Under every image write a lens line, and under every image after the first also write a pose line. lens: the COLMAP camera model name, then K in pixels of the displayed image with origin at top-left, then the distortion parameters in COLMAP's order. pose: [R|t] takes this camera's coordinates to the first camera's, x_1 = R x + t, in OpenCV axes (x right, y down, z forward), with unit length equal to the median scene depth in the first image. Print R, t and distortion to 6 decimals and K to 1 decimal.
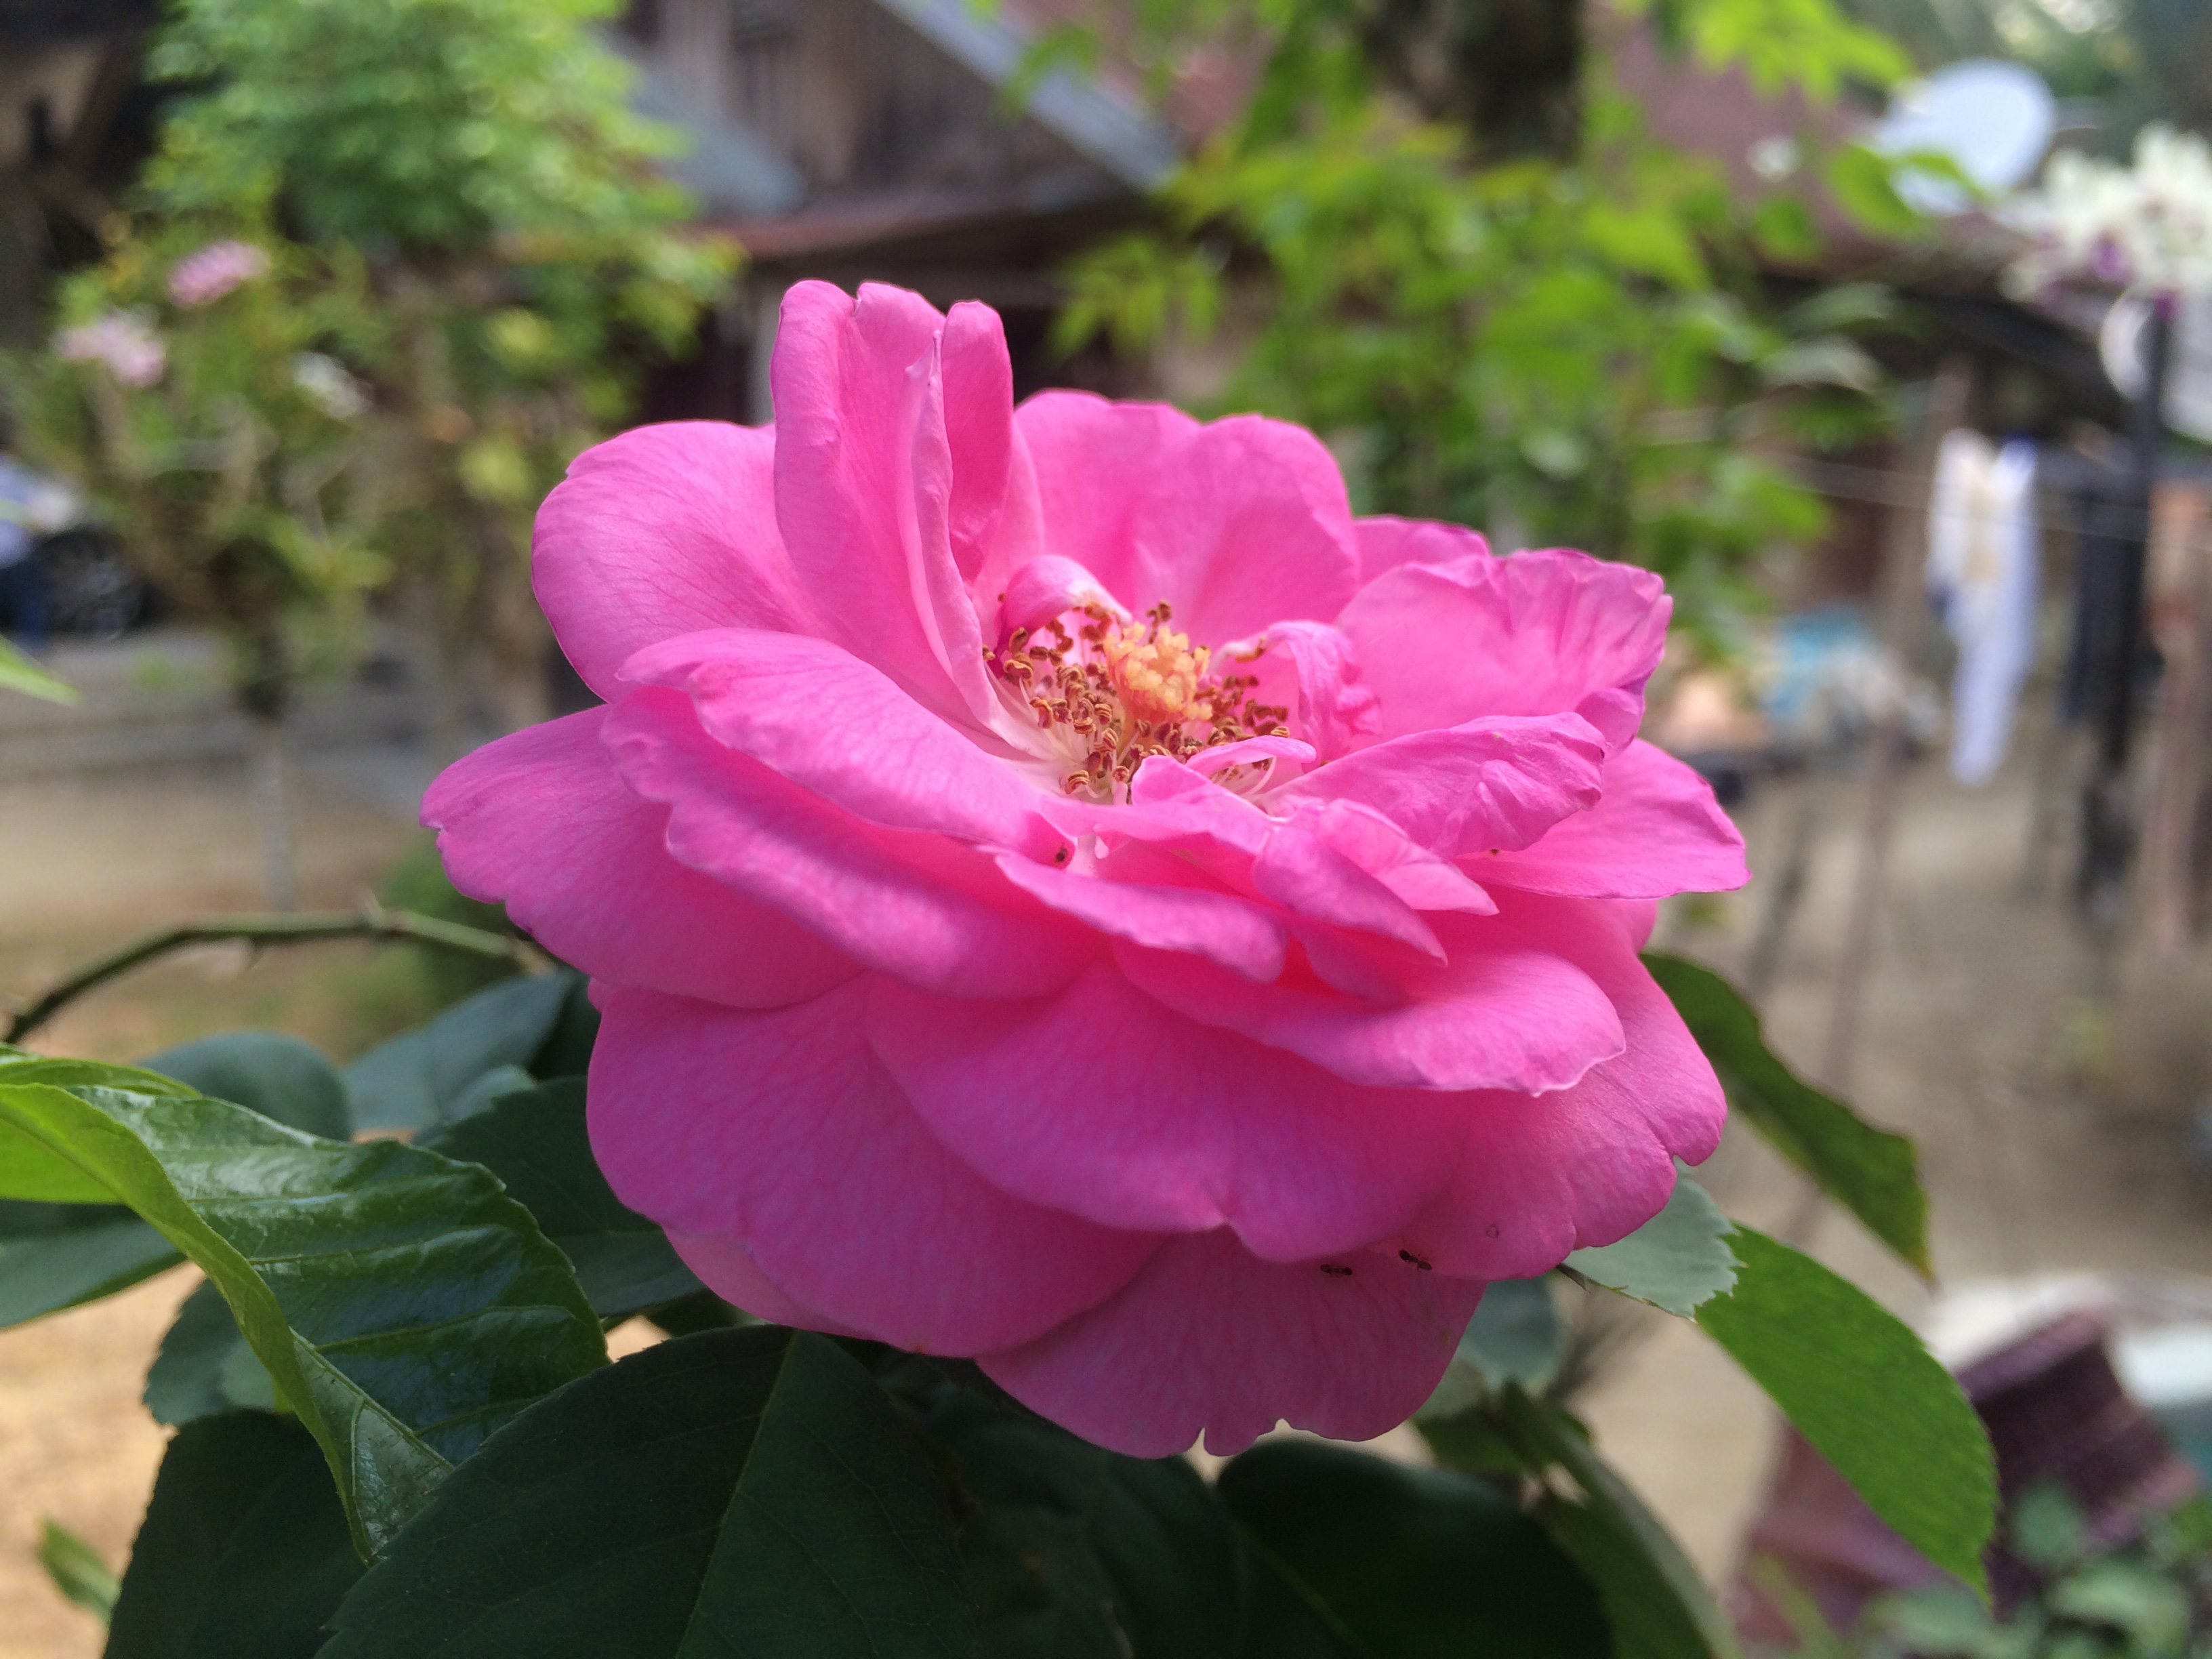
lens RADIAL K [[1927.8, 0, 1106.0], [0, 1927.8, 829.5], [0, 0, 1]] dist [0.092527, -0.158789]
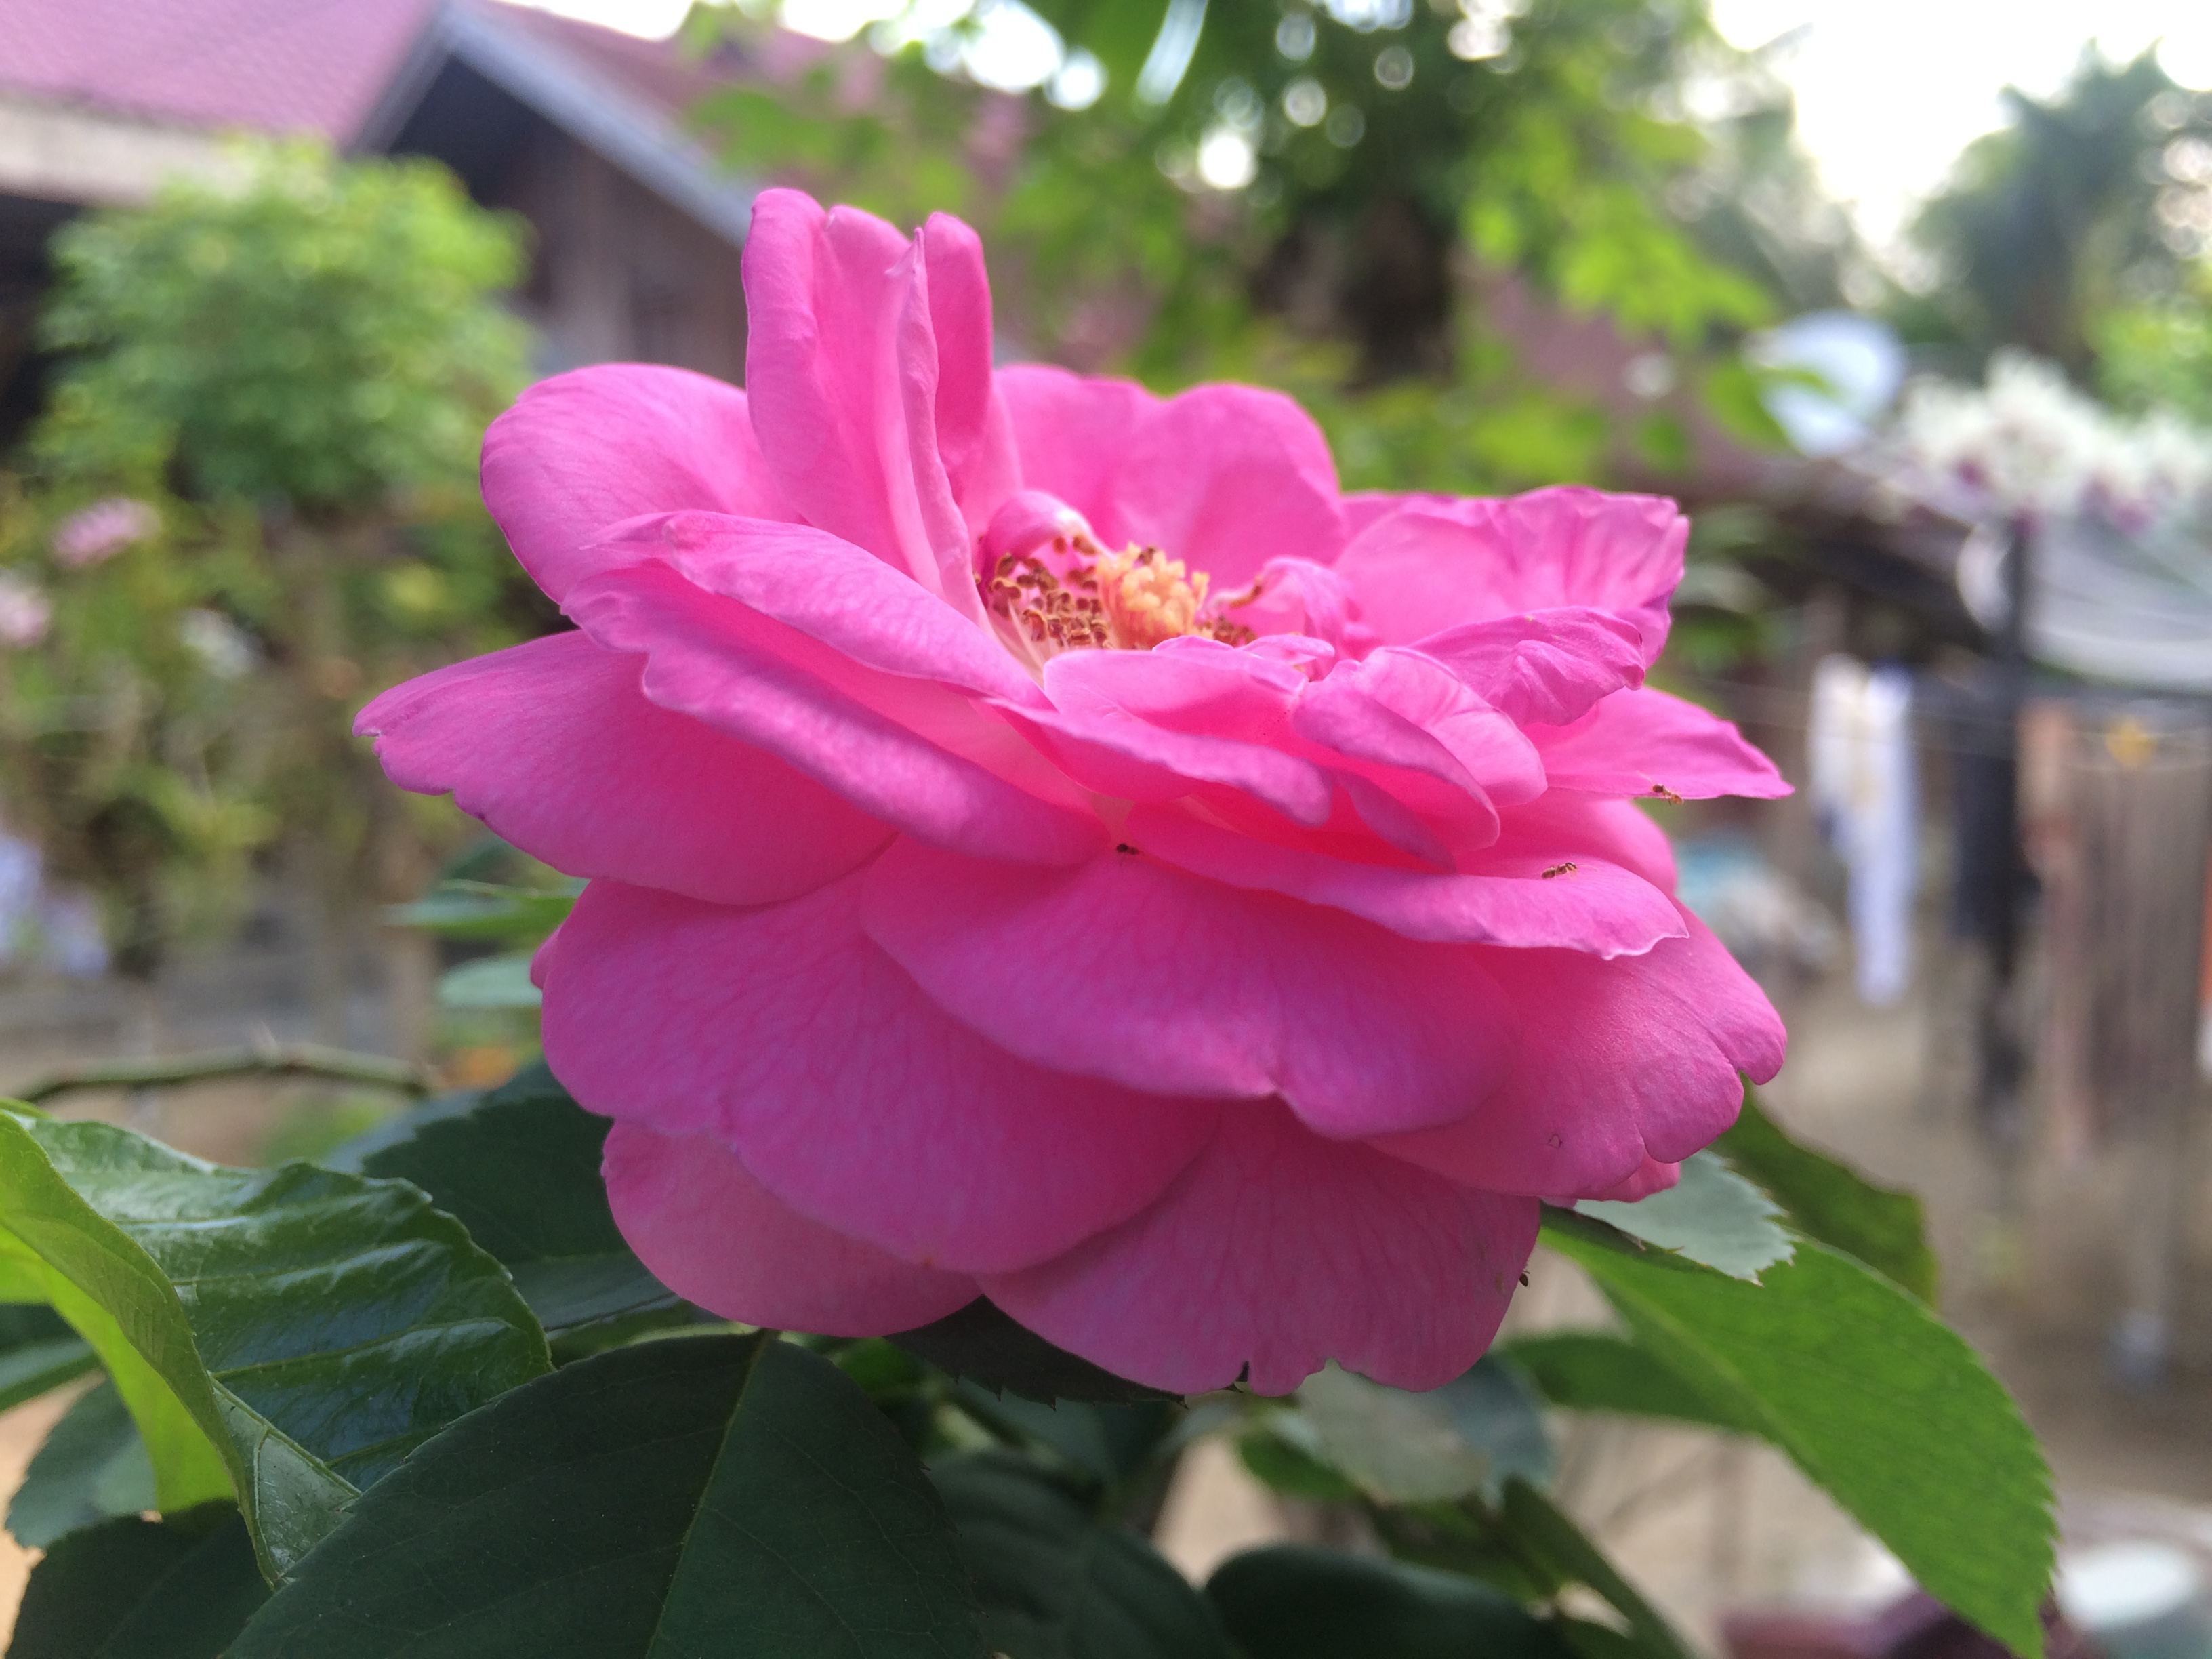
lens RADIAL K [[1945.3, 0, 1106.0], [0, 1945.3, 829.5], [0, 0, 1]] dist [0.086160, -0.157662]
pose [[0.998653, -0.015301, 0.049586, -0.047340], [0.021027, 0.992898, -0.117092, 0.148266], [-0.047442, 0.117977, 0.991882, 0.079025]]
